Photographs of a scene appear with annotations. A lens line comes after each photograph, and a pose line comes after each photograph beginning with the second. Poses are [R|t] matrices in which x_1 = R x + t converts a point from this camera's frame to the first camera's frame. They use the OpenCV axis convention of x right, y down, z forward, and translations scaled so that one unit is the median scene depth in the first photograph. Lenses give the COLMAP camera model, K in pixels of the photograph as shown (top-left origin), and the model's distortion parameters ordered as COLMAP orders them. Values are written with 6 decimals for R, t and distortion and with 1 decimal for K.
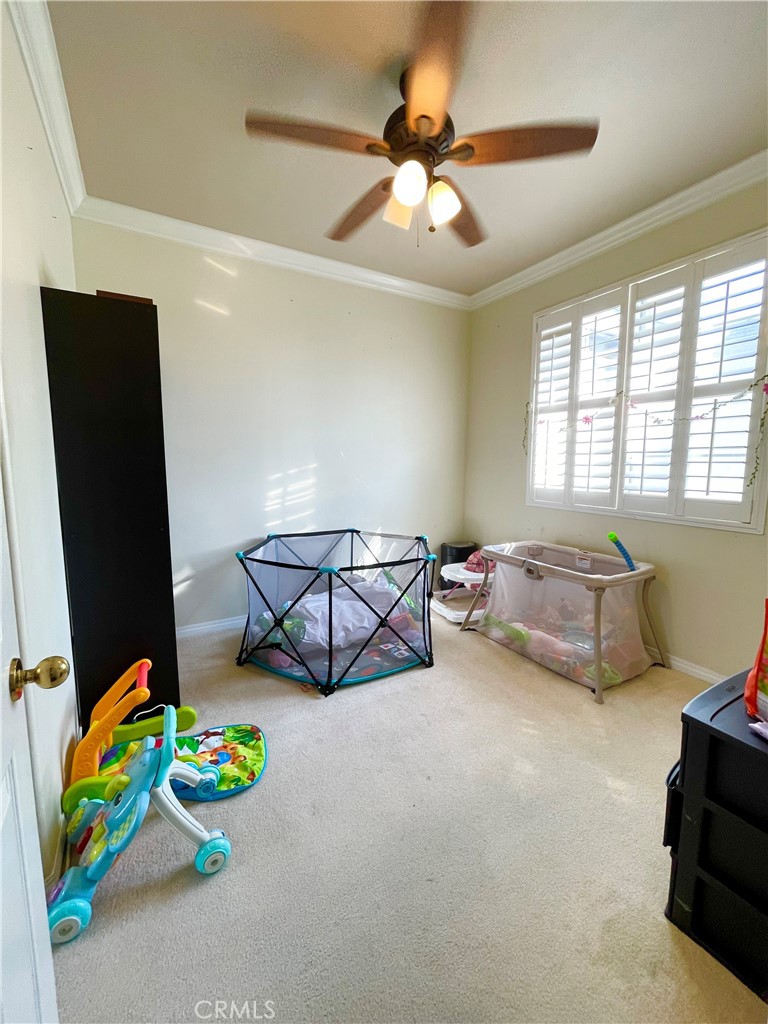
lens RADIAL K [[414.0, 0, 378.8], [0, 414.0, 511.0], [0, 0, 1]] dist [-0.000029, -0.000053]
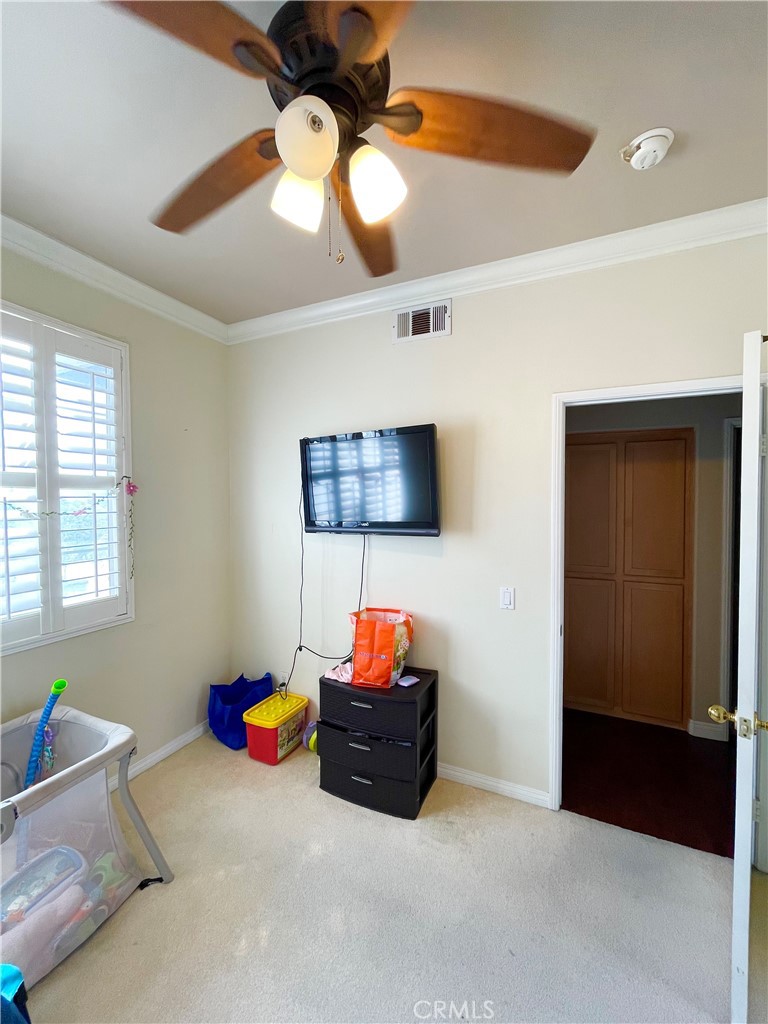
lens RADIAL K [[414.0, 0, 382.7], [0, 414.0, 509.8], [0, 0, 1]] dist [-0.000029, -0.000053]
pose [[-0.604187, -0.011899, 0.796754, -0.298503], [0.109503, 0.989163, 0.097809, -0.242562], [-0.789283, 0.146342, -0.596336, 1.003782]]
